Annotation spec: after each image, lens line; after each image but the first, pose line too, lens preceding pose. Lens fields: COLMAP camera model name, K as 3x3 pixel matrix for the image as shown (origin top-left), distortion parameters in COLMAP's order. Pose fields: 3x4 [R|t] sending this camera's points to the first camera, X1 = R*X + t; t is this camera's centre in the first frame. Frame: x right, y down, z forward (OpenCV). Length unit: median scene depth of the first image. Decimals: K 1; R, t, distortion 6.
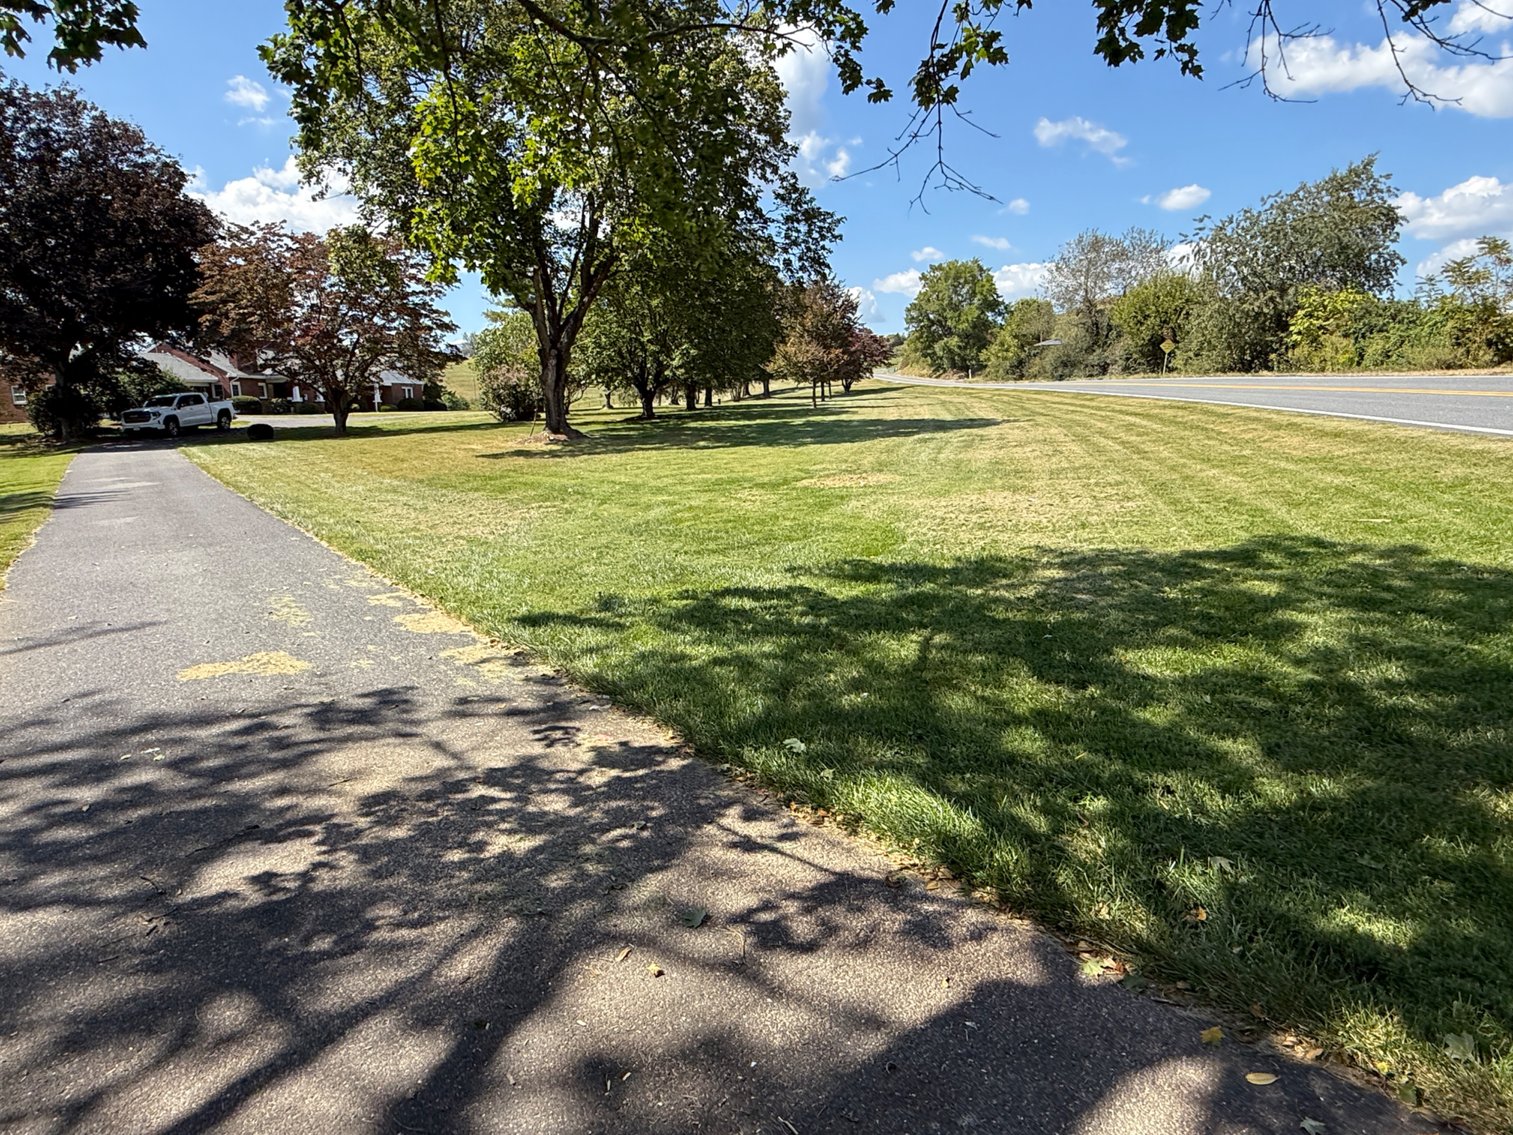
lens RADIAL K [[952.5, 0, 756.8], [0, 952.5, 541.9], [0, 0, 1]] dist [0.003322, -0.003864]
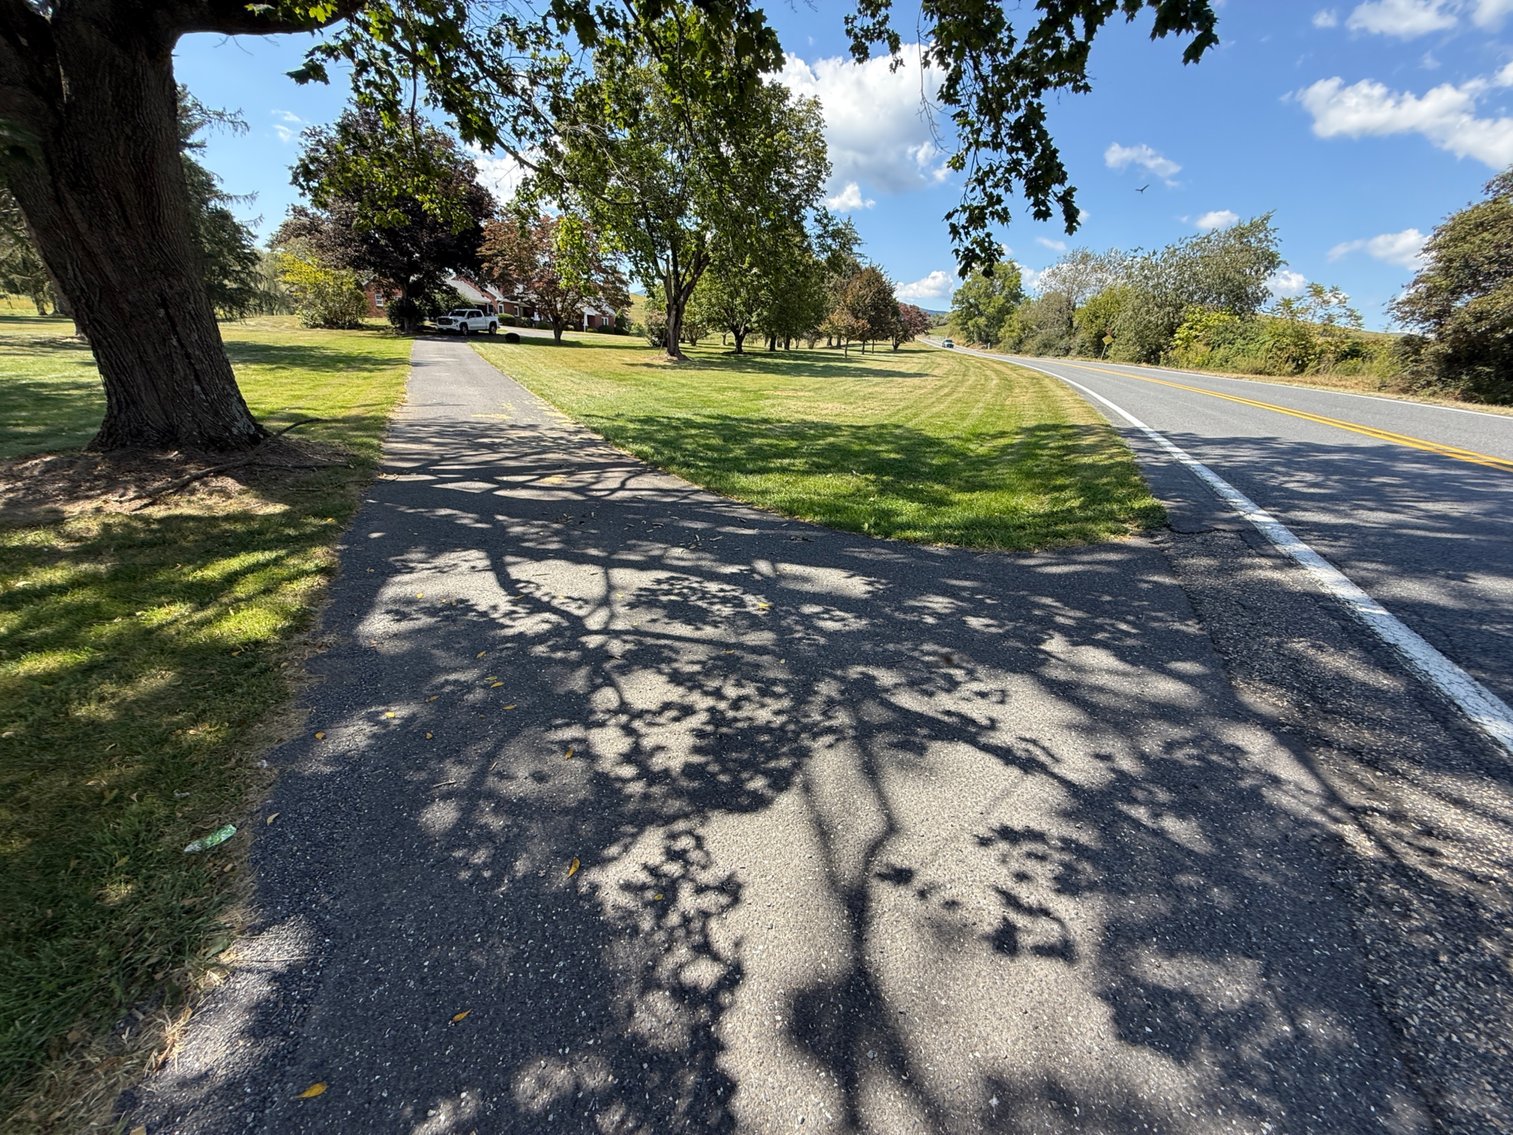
lens RADIAL K [[685.4, 0, 762.3], [0, 685.4, 570.9], [0, 0, 1]] dist [-0.000972, 0.000516]
pose [[0.983358, 0.140354, -0.115363, 0.108305], [-0.118788, 0.977148, 0.176272, 0.021138], [0.137467, -0.159635, 0.977558, -0.185235]]
